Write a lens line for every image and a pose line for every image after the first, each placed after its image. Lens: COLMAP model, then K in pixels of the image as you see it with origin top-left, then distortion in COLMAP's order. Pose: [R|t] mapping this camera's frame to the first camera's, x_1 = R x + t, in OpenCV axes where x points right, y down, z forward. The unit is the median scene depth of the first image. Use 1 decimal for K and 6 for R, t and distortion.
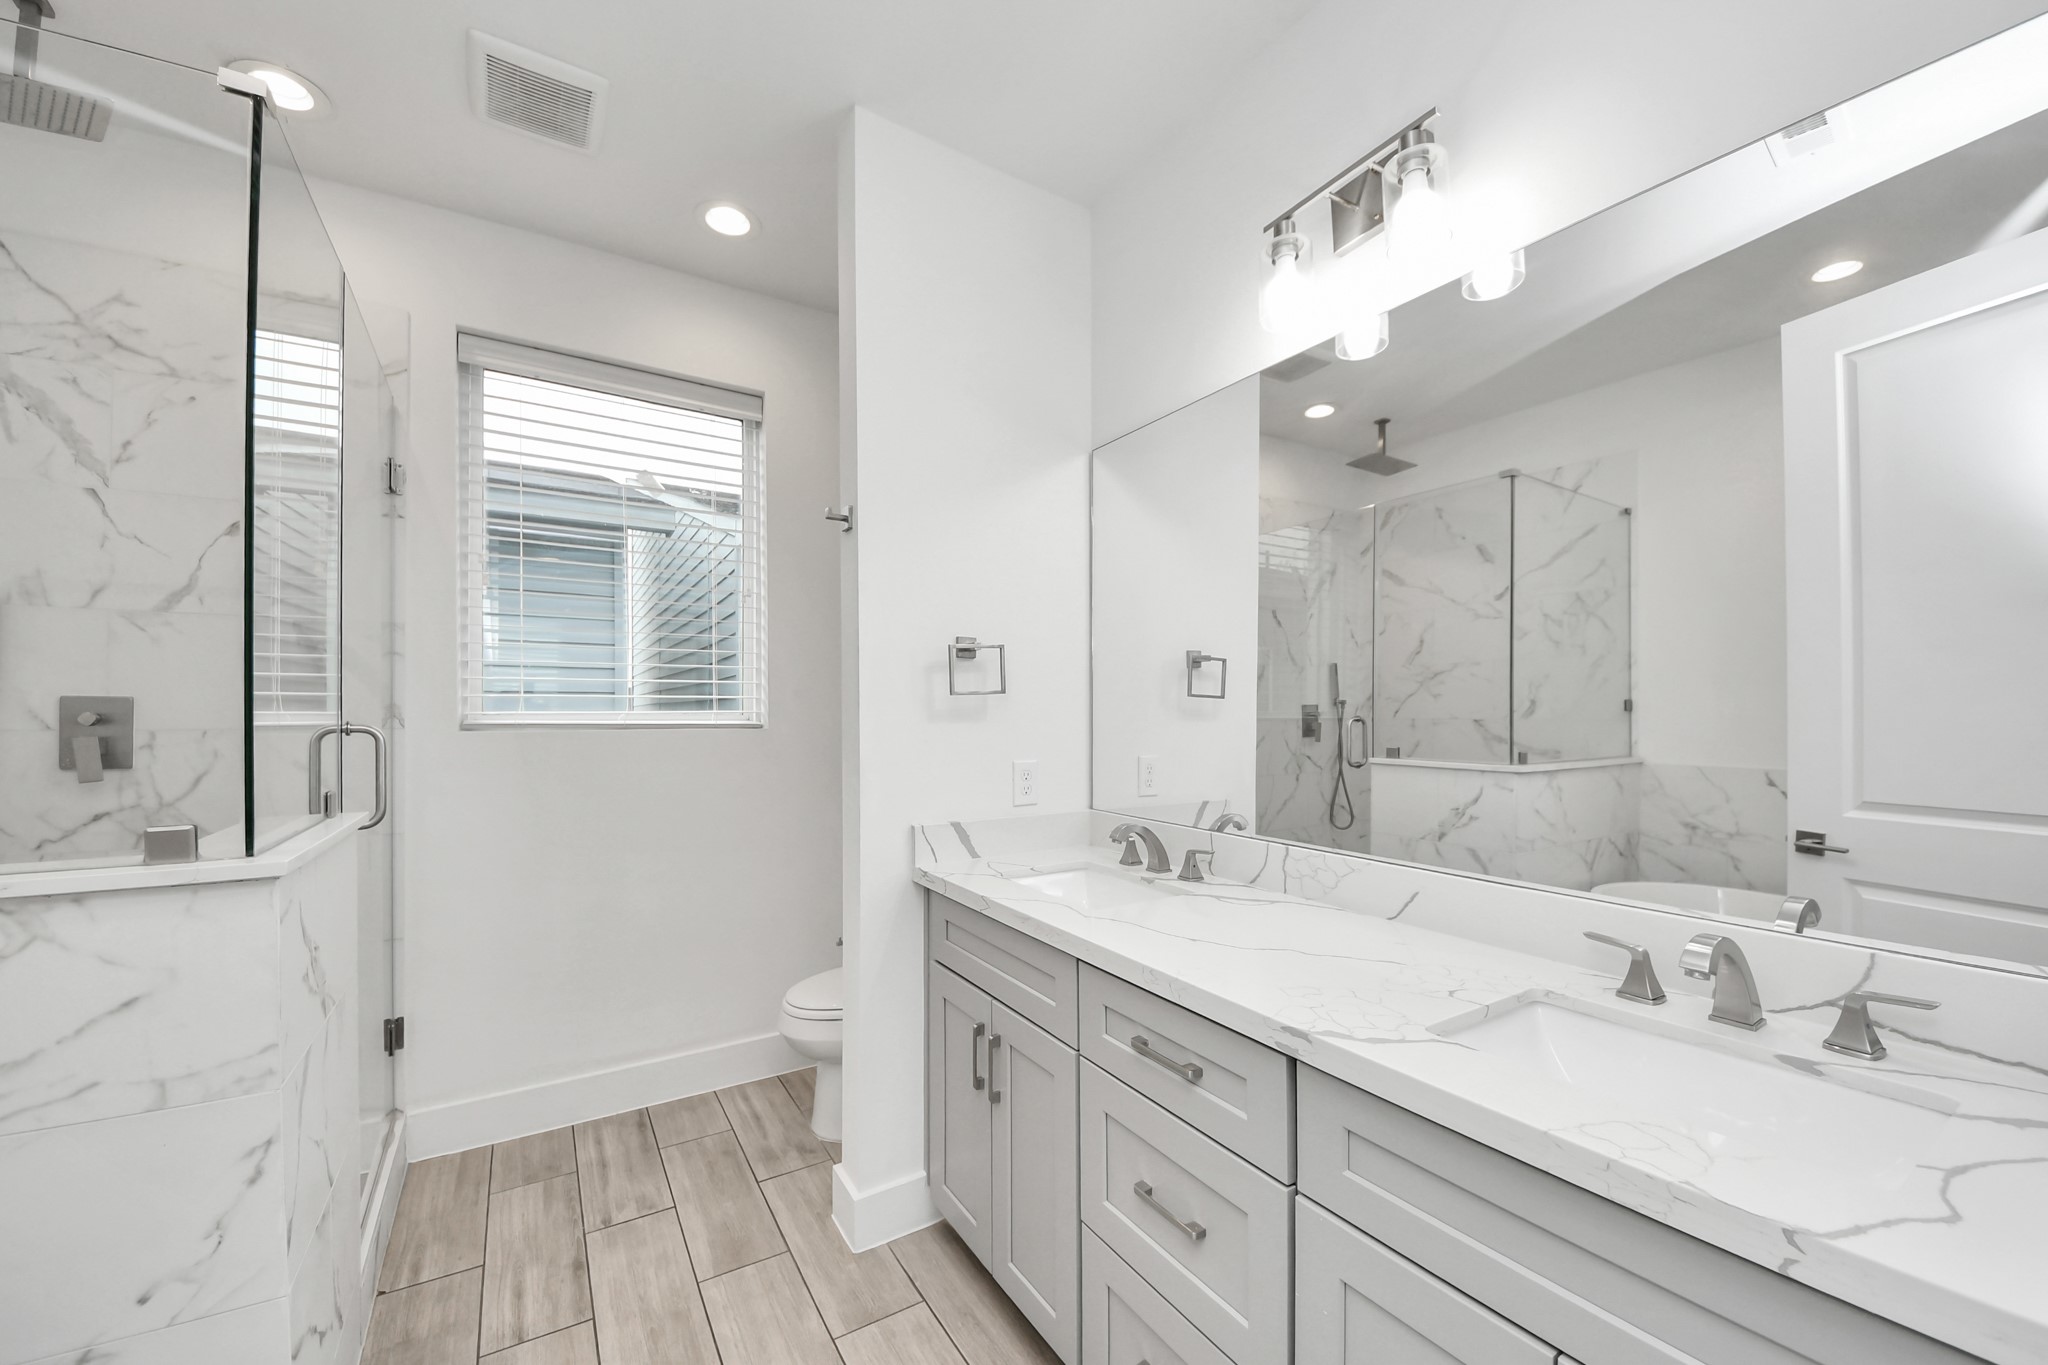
lens RADIAL K [[775.8, 0, 1025.2], [0, 775.8, 690.5], [0, 0, 1]] dist [-0.000614, -0.005741]
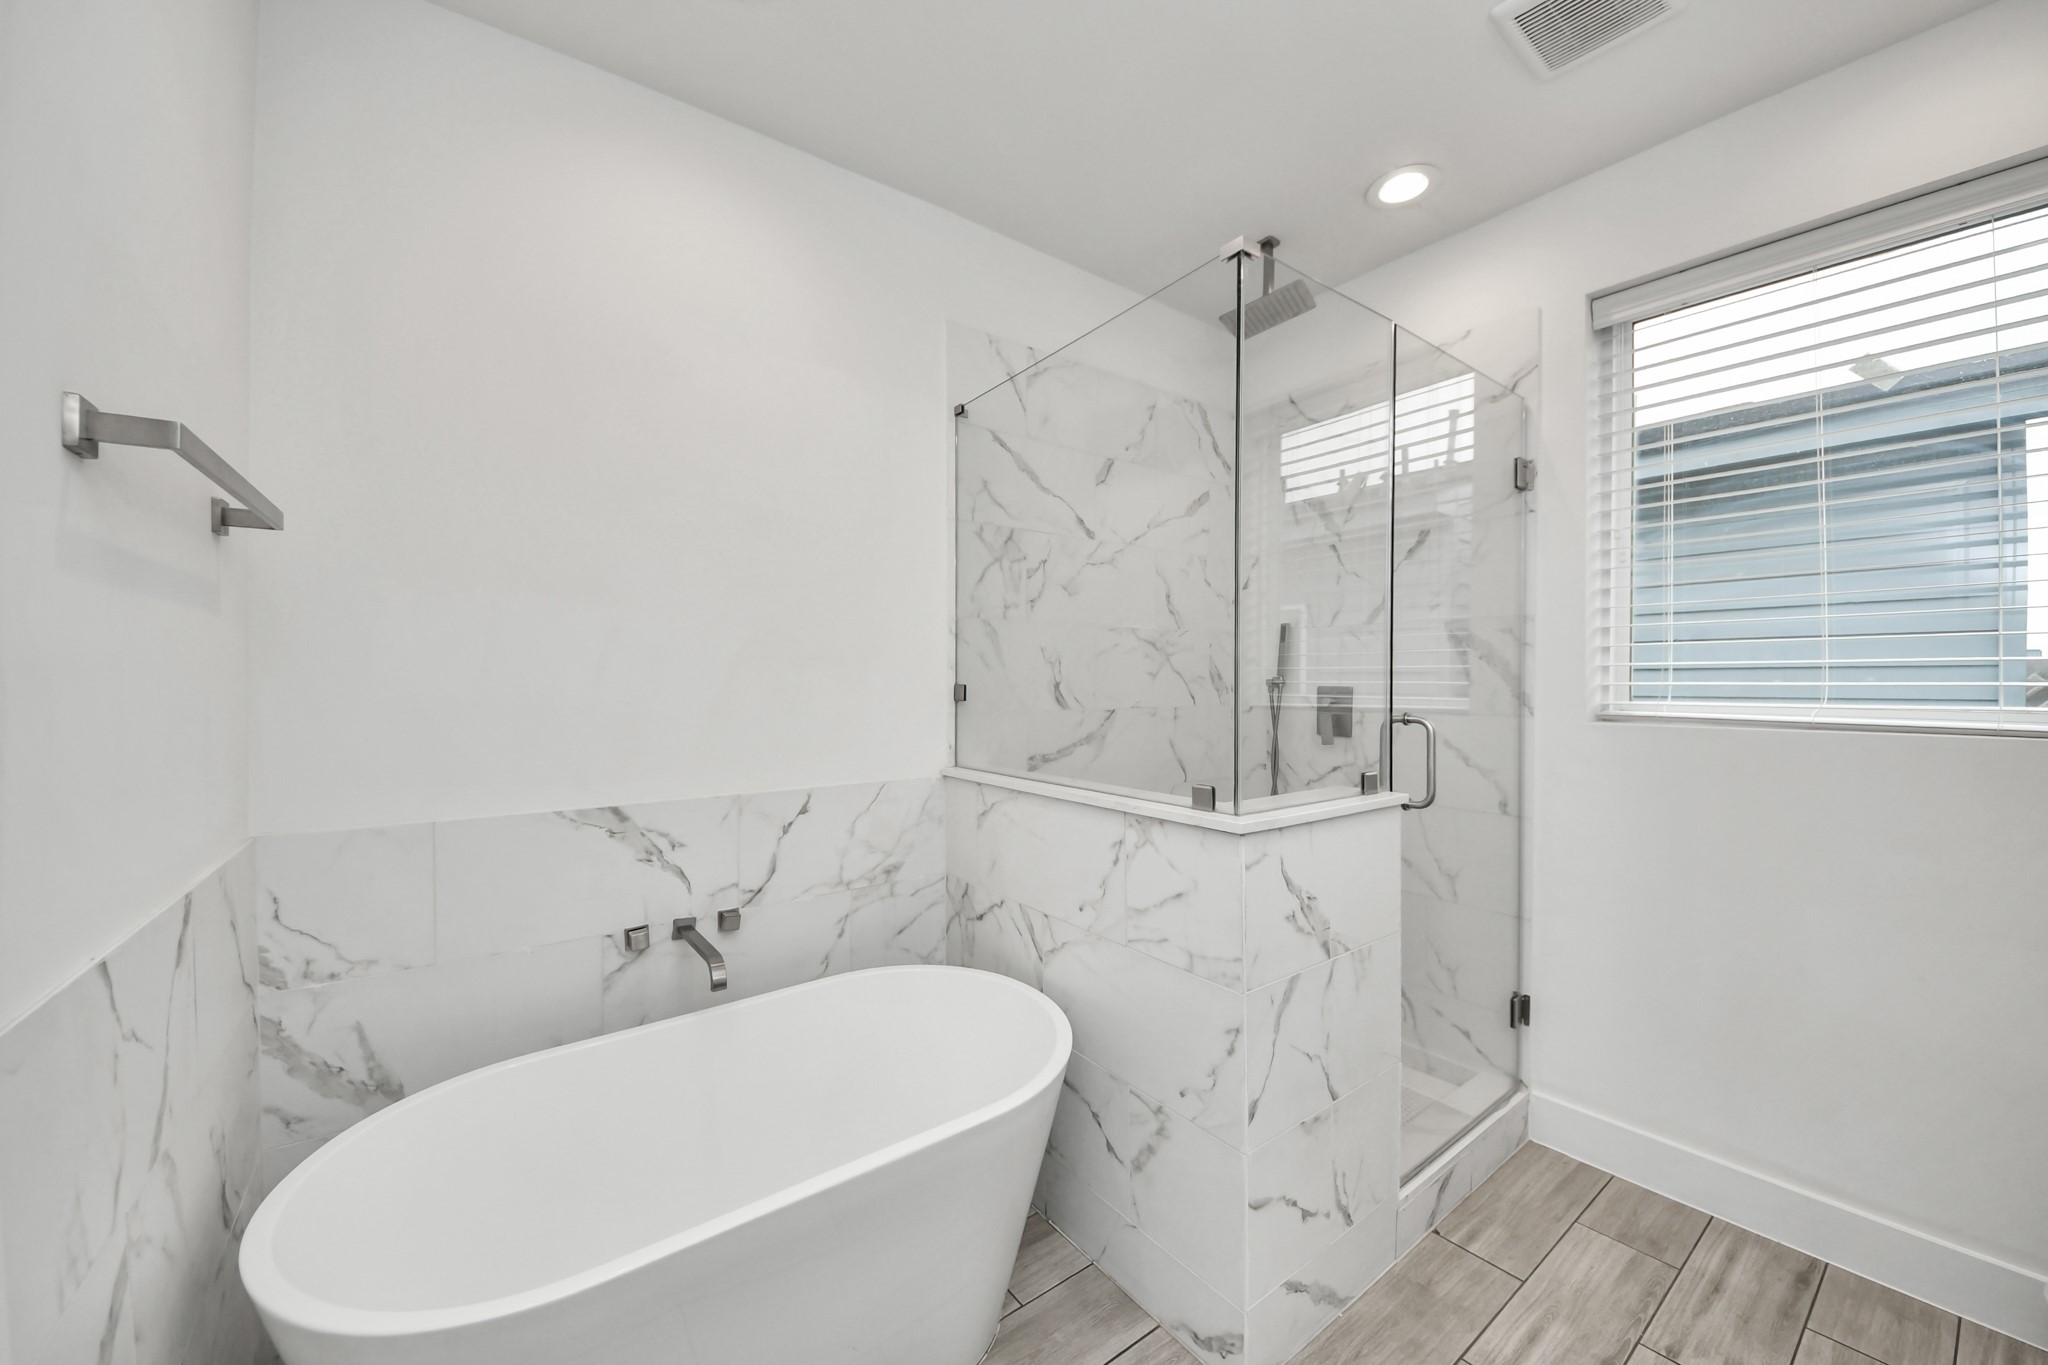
lens RADIAL K [[750.9, 0, 1024.0], [0, 750.9, 682.5], [0, 0, 1]] dist [0.020561, -0.013668]
pose [[0.103246, 0.003388, -0.994650, 0.146863], [0.019507, 0.999795, 0.005430, -0.017433], [0.994465, -0.019963, 0.103159, 0.257964]]
